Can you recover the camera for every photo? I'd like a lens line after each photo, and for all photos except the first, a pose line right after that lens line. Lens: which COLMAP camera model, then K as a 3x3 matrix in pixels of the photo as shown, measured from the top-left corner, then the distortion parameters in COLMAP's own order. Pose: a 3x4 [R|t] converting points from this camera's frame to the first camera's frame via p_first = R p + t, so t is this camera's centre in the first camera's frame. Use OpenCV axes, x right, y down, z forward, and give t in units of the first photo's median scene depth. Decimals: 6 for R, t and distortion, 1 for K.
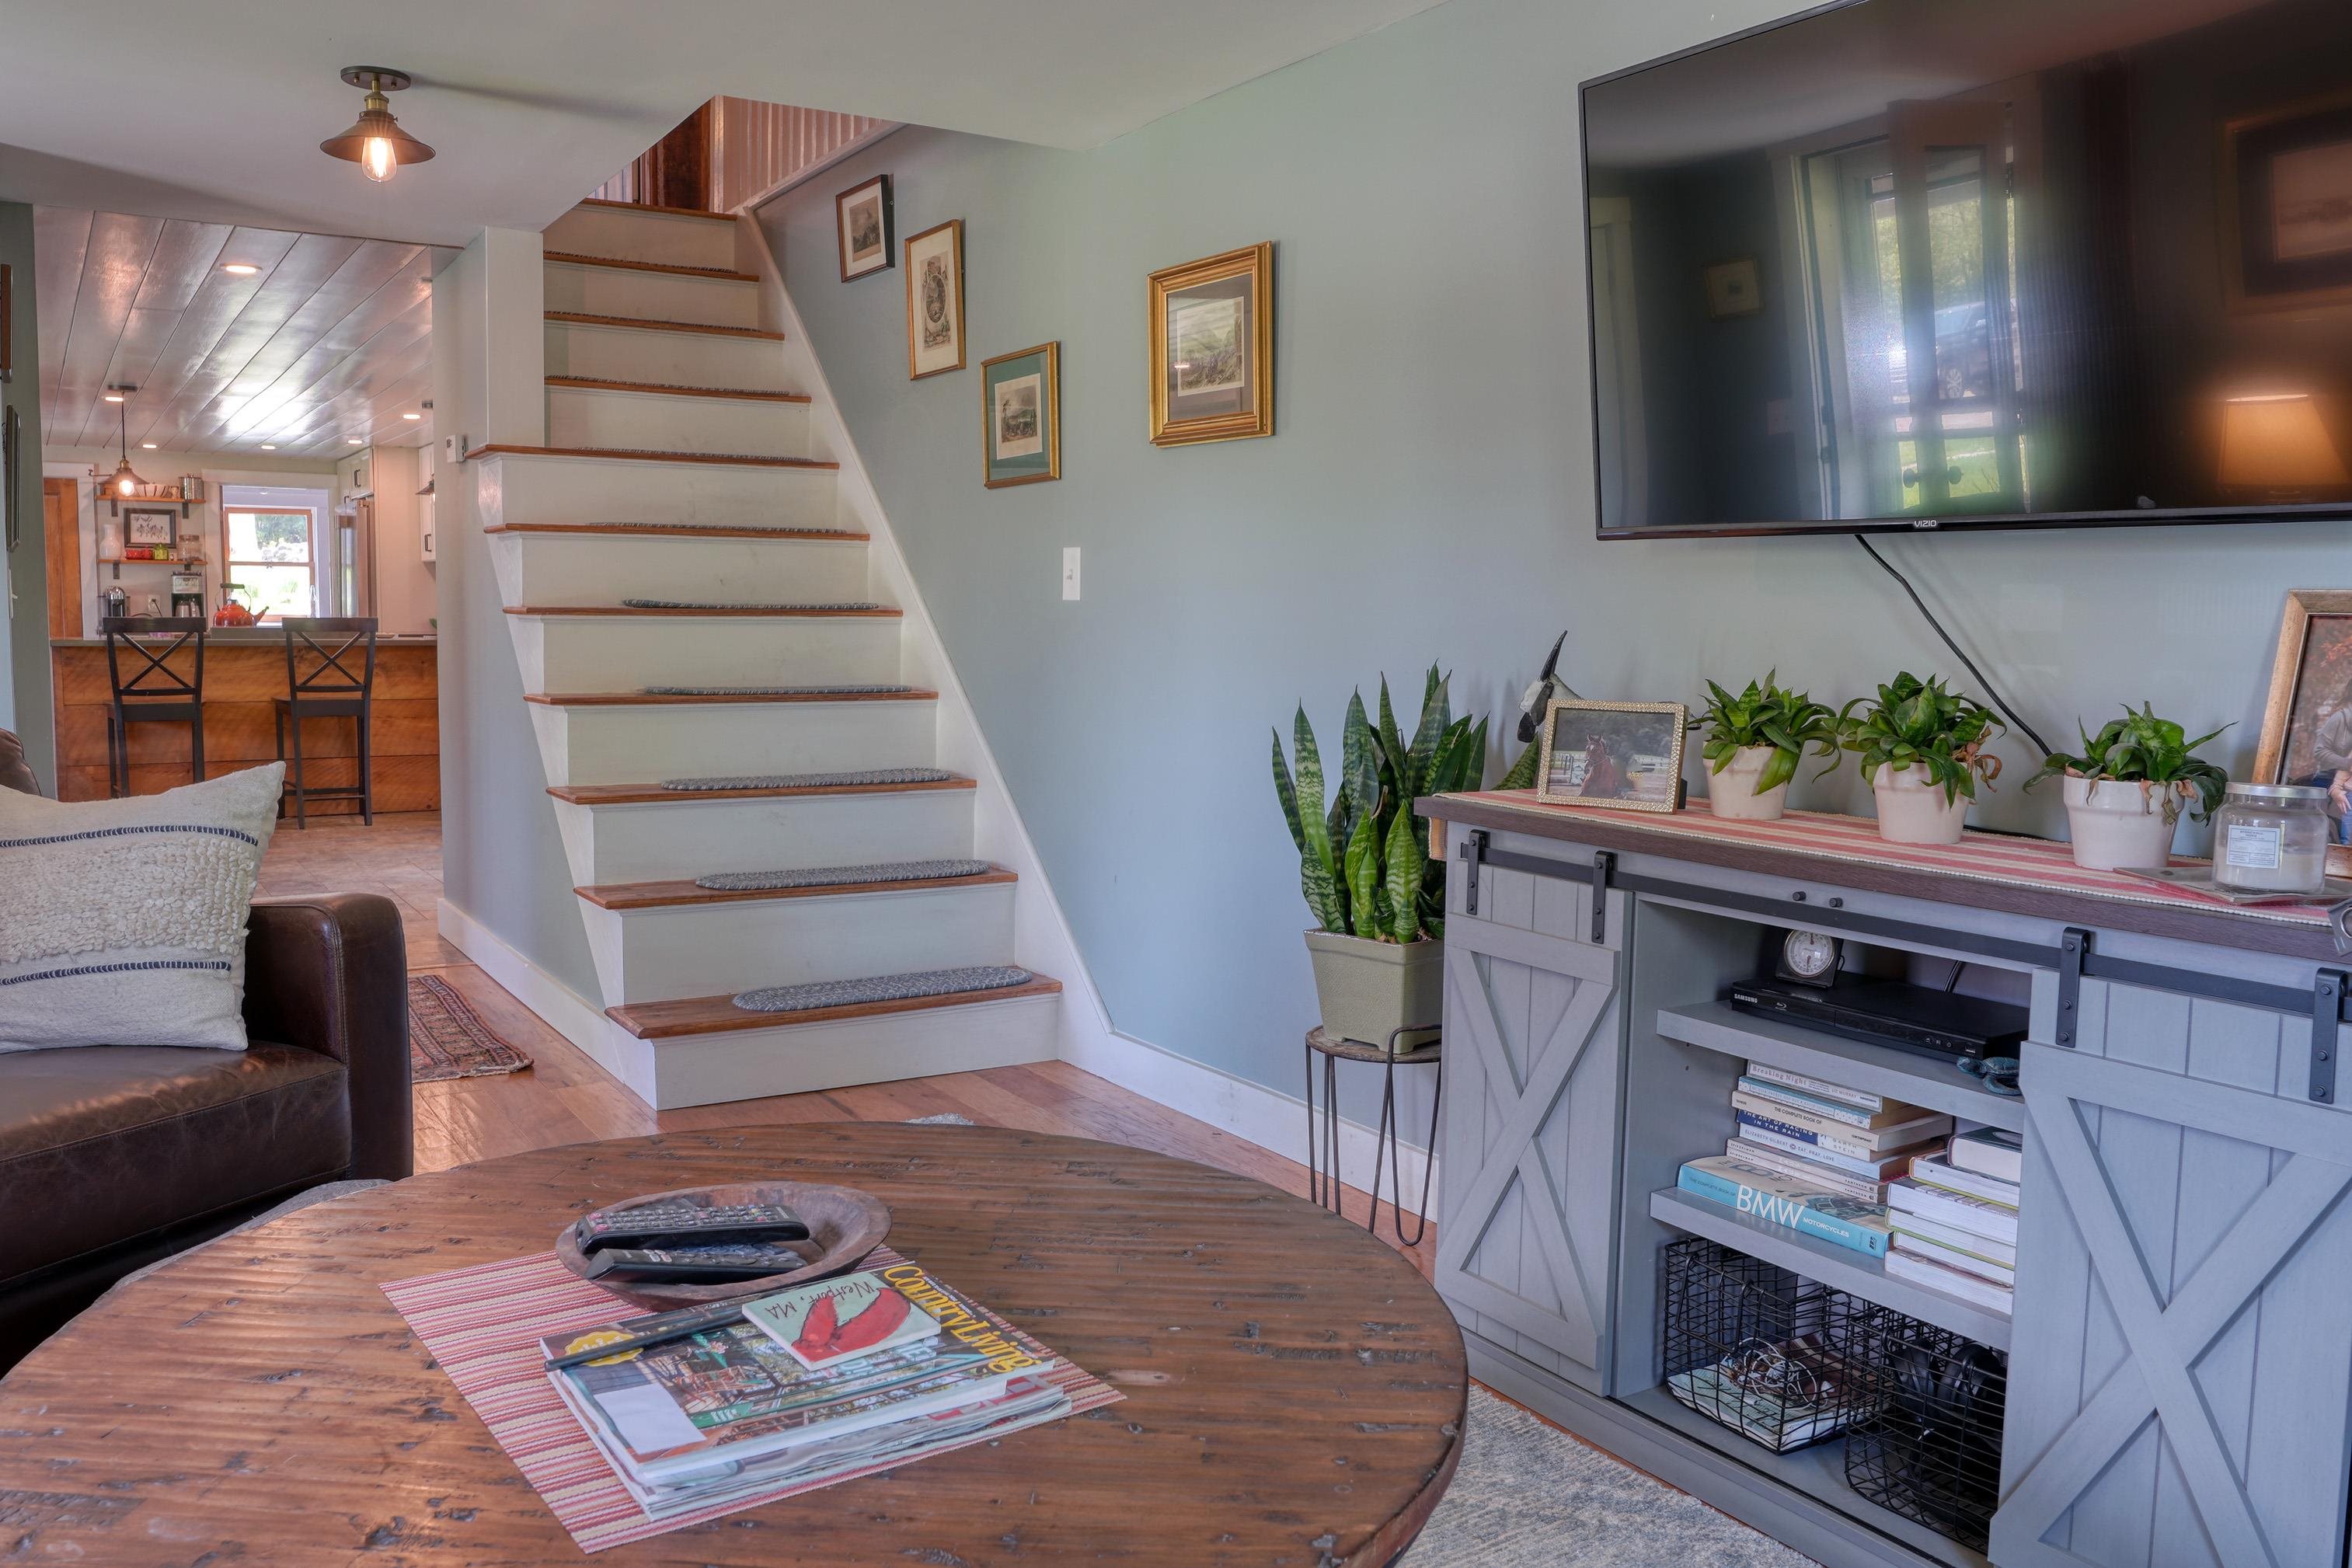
lens RADIAL K [[1819.5, 0, 1176.0], [0, 1819.5, 784.0], [0, 0, 1]] dist [-0.068551, 0.043777]
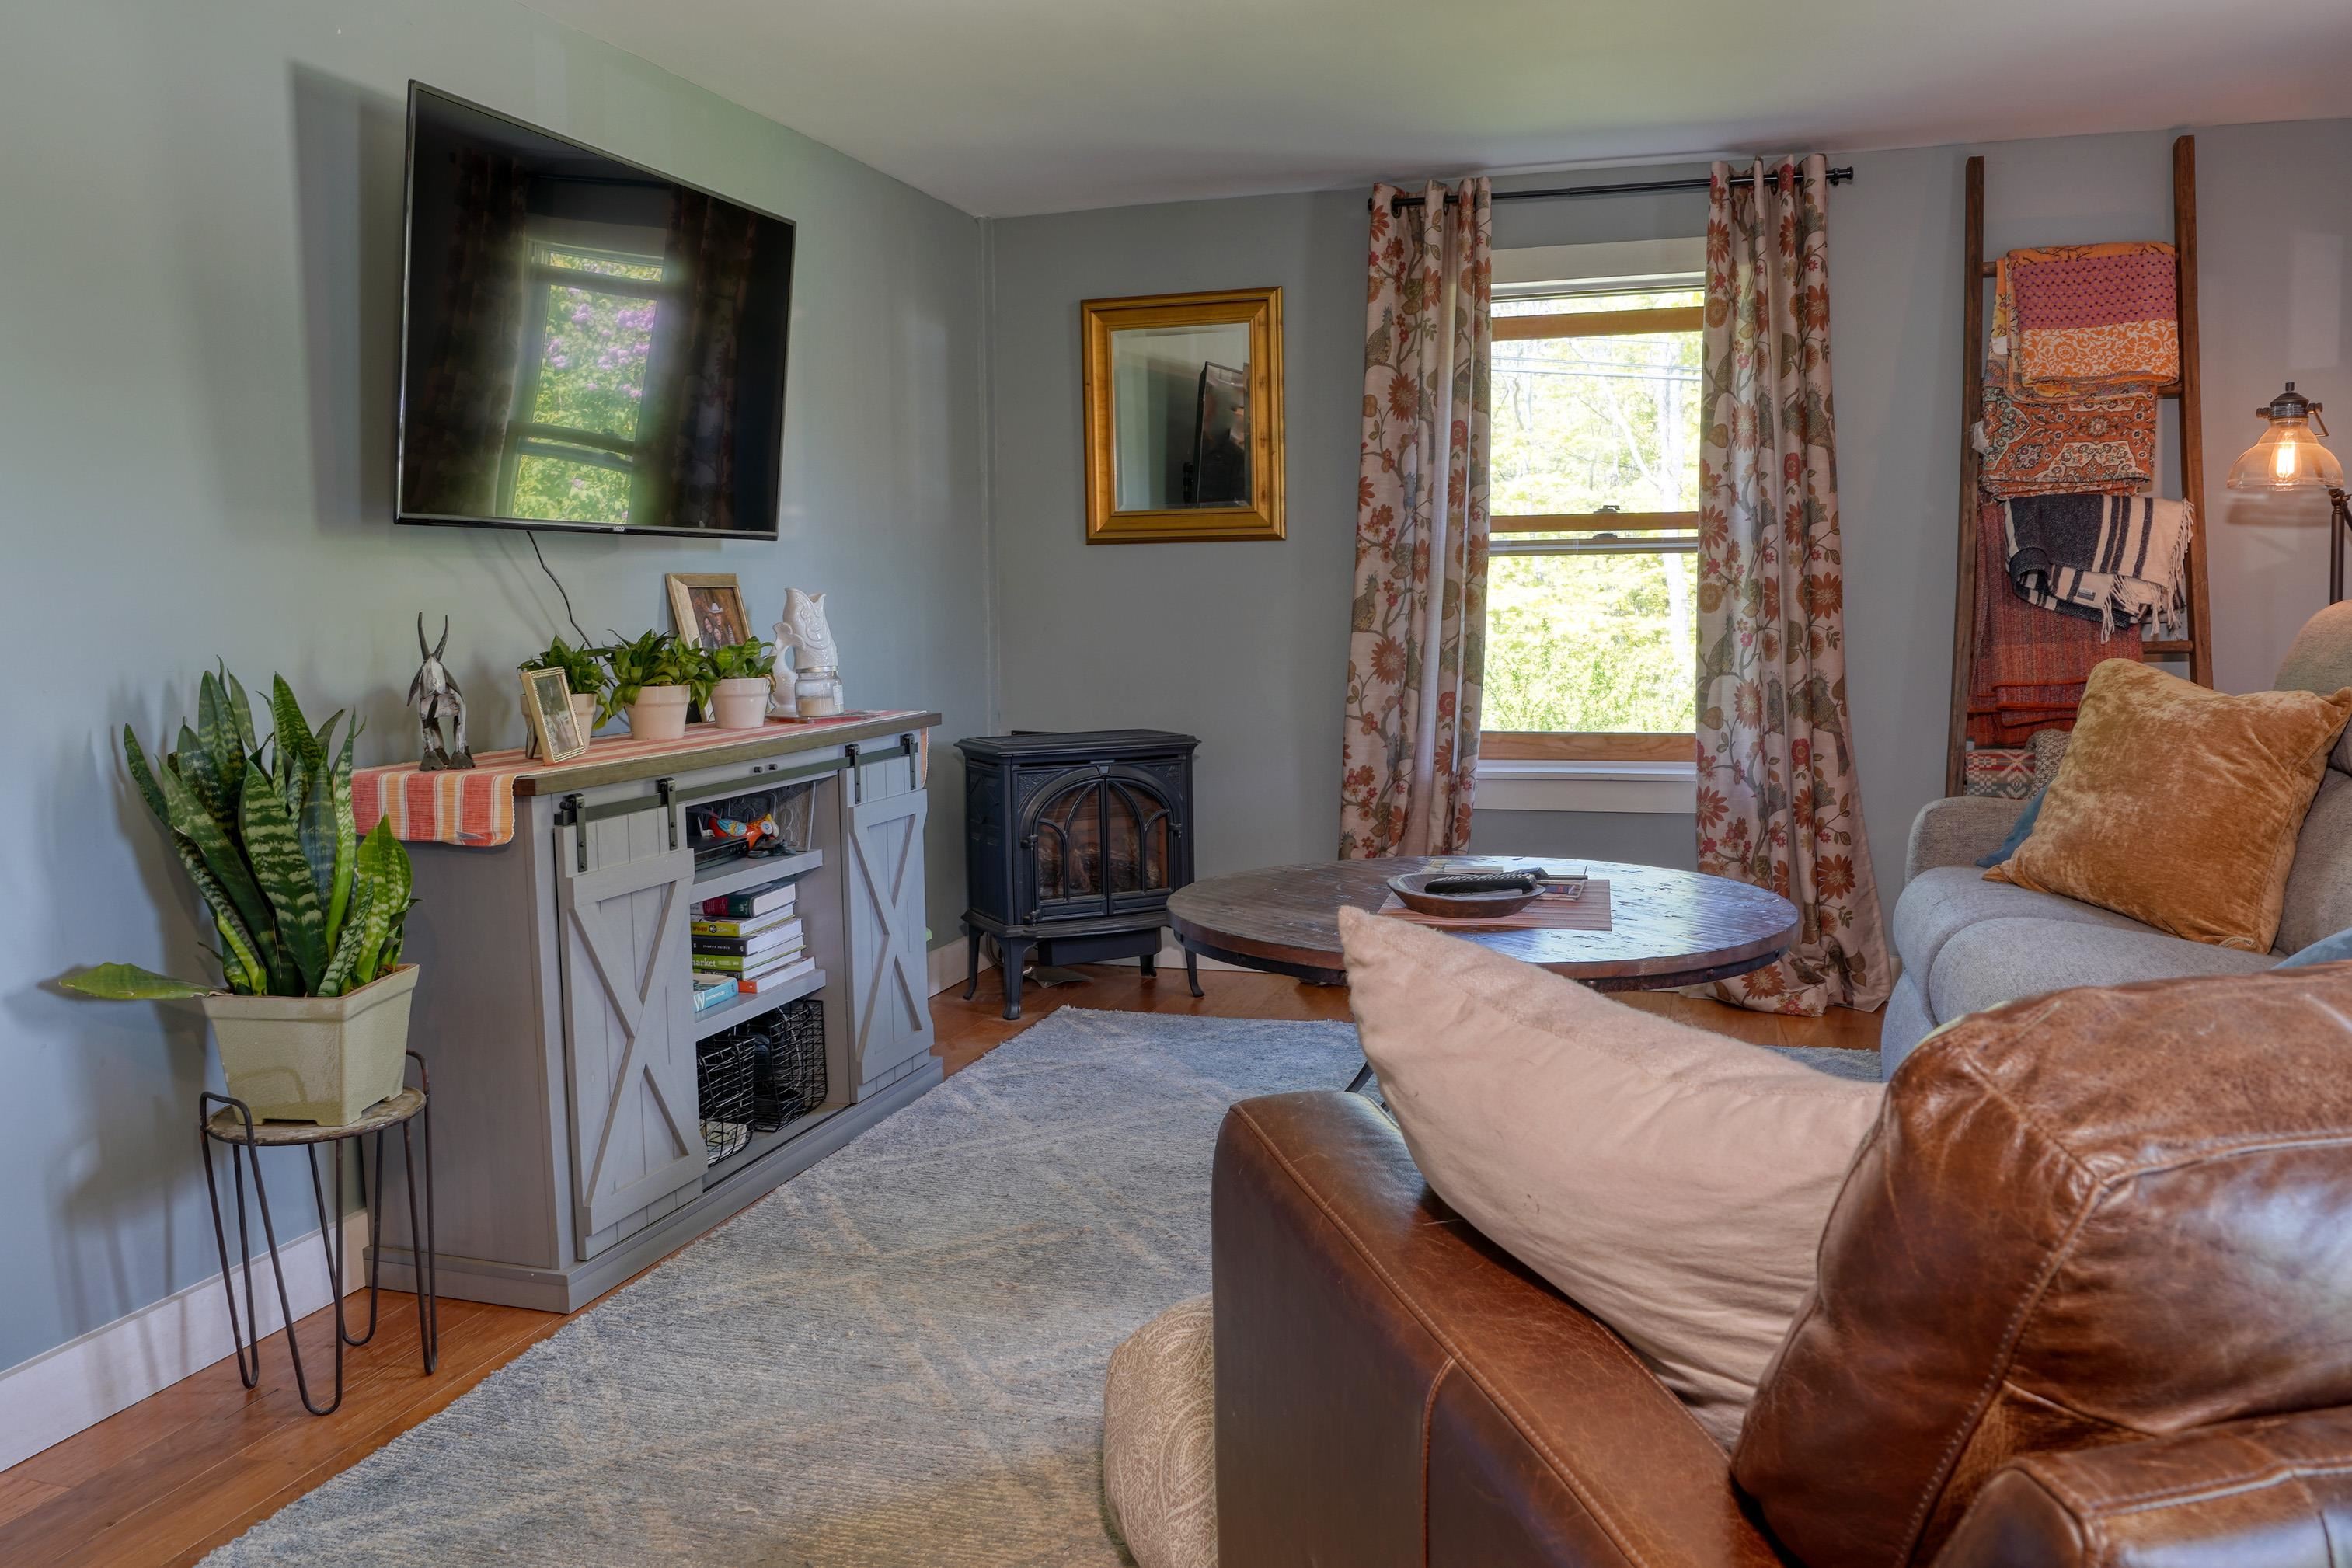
lens RADIAL K [[1819.5, 0, 1176.0], [0, 1819.5, 784.0], [0, 0, 1]] dist [-0.068551, 0.043777]
pose [[-0.650993, -0.087307, 0.754046, -0.954417], [0.074215, 0.981284, 0.177690, -0.158064], [-0.755447, 0.171636, -0.632330, 1.531531]]
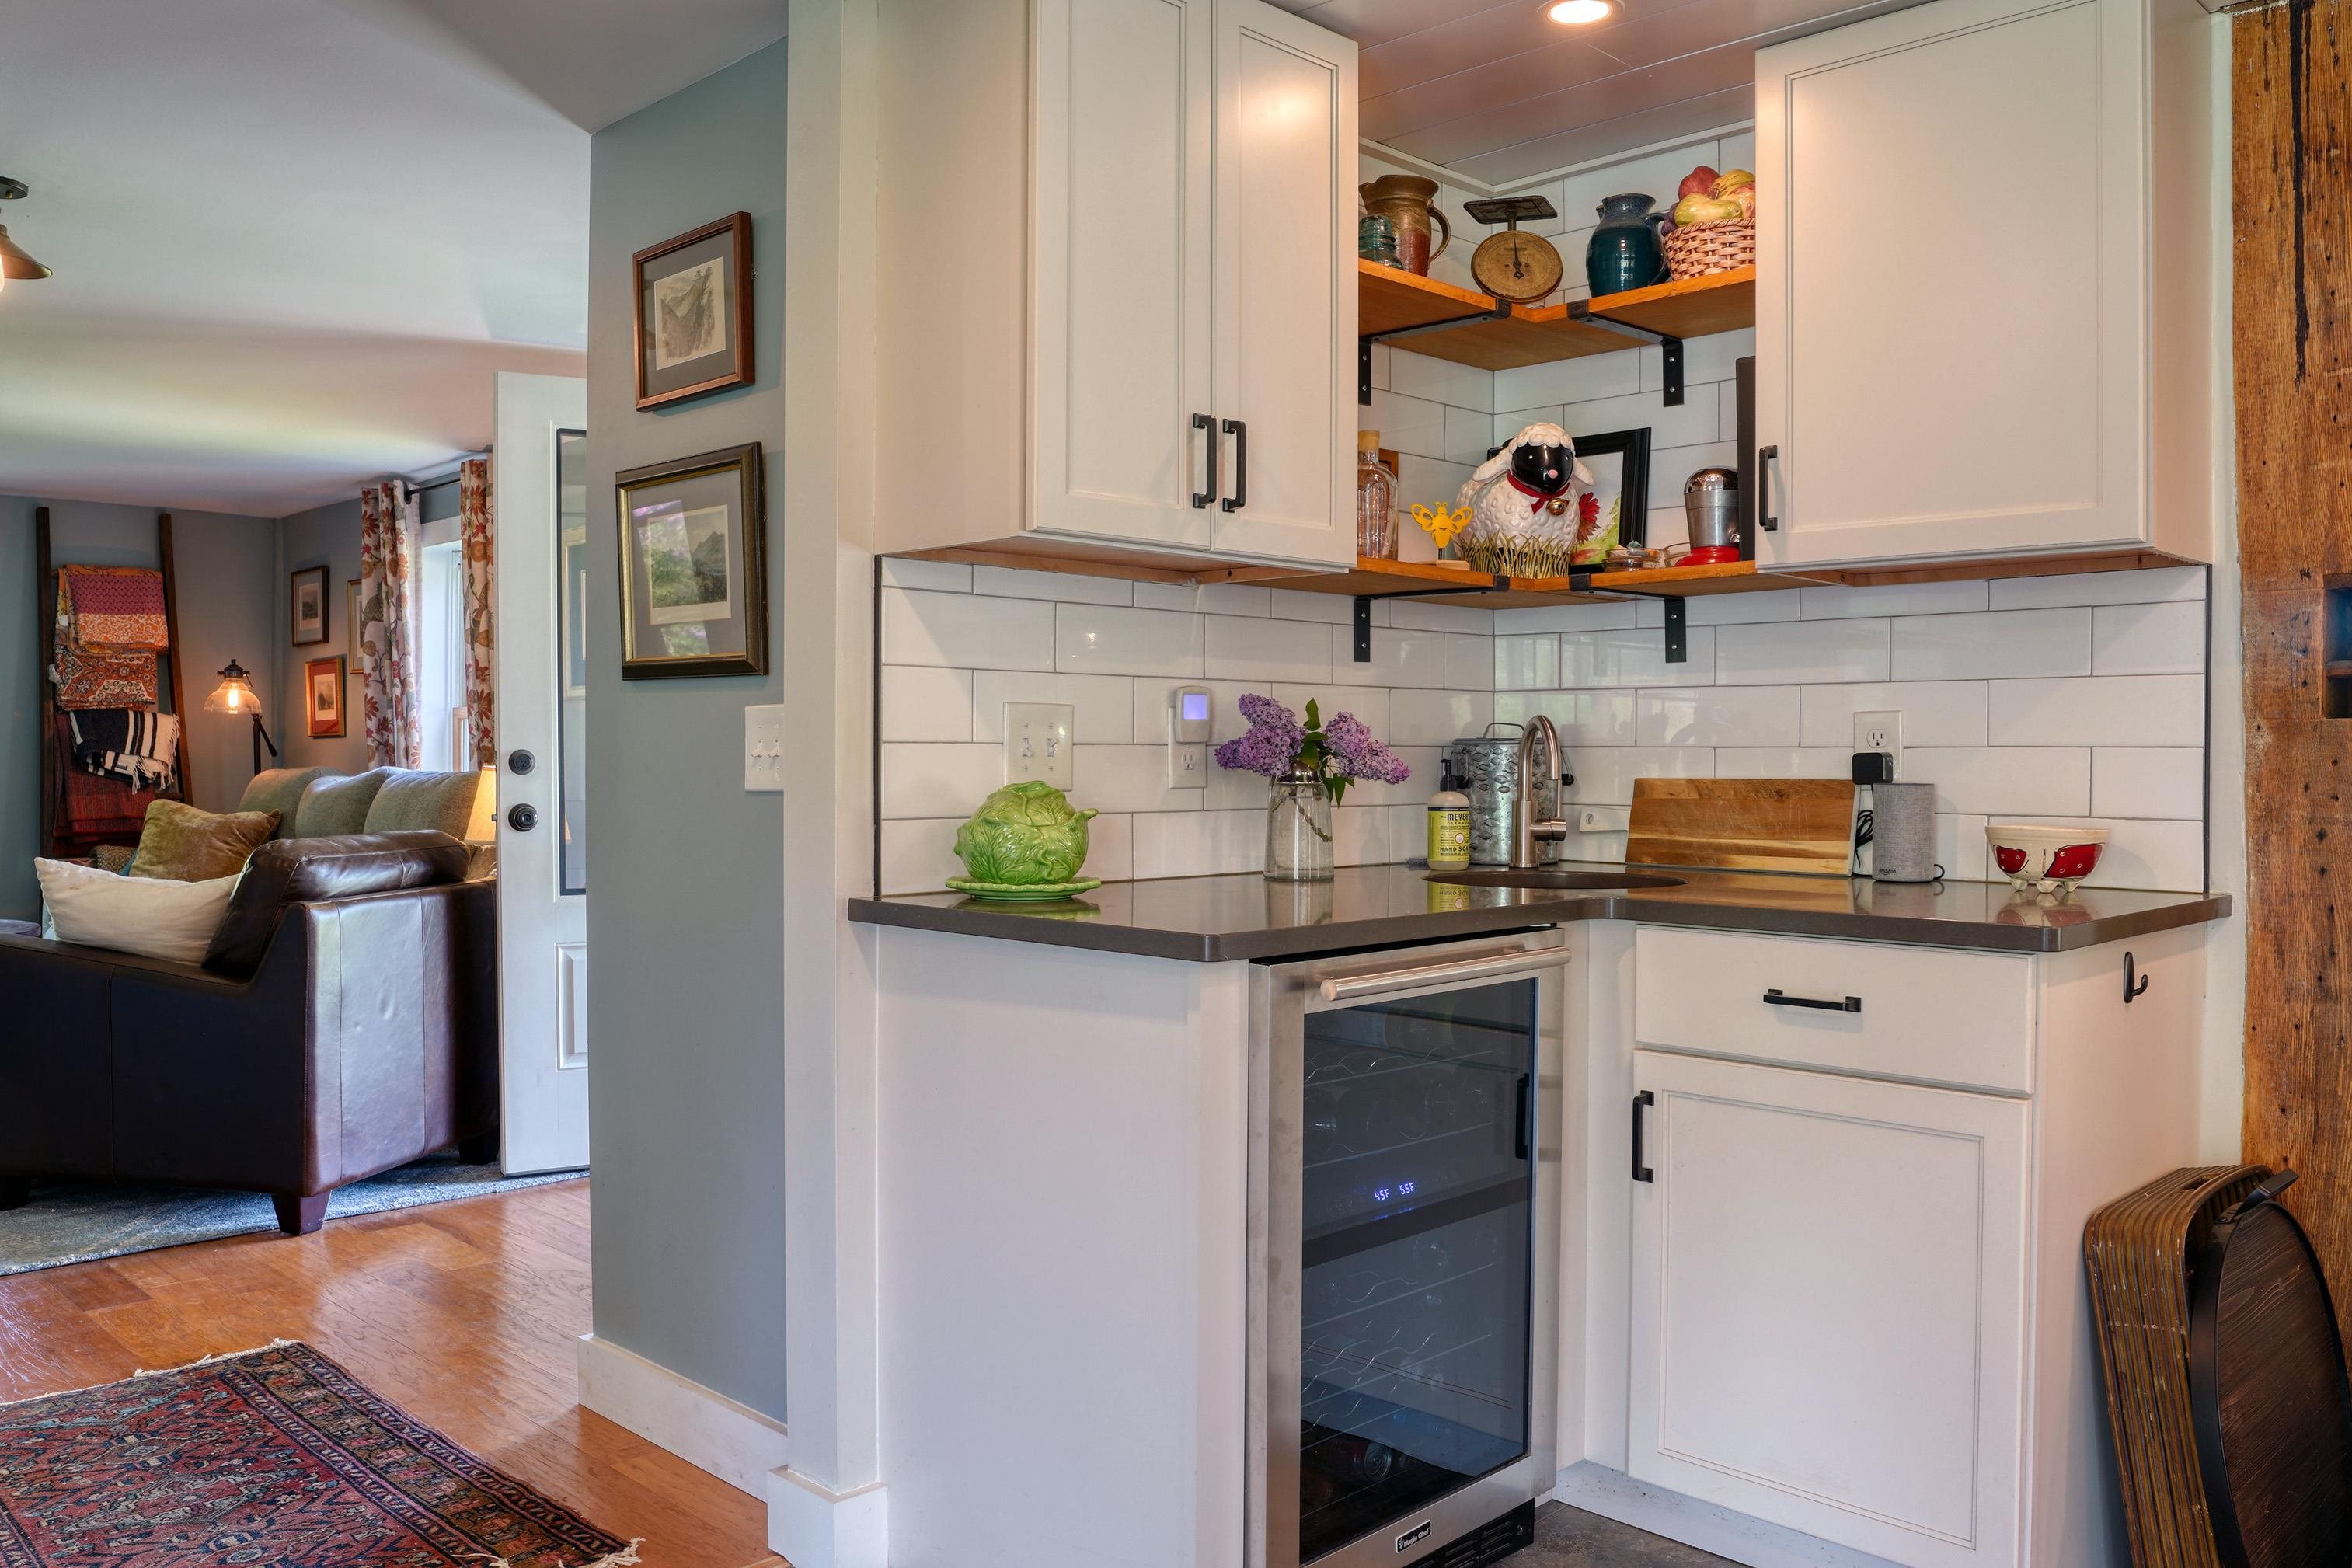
lens RADIAL K [[1819.5, 0, 1176.0], [0, 1819.5, 784.0], [0, 0, 1]] dist [-0.068551, 0.043777]
pose [[-0.975127, -0.013382, -0.221244, -1.163642], [-0.036615, 0.994187, 0.101246, -0.255671], [0.218603, 0.106829, -0.969949, 2.534172]]
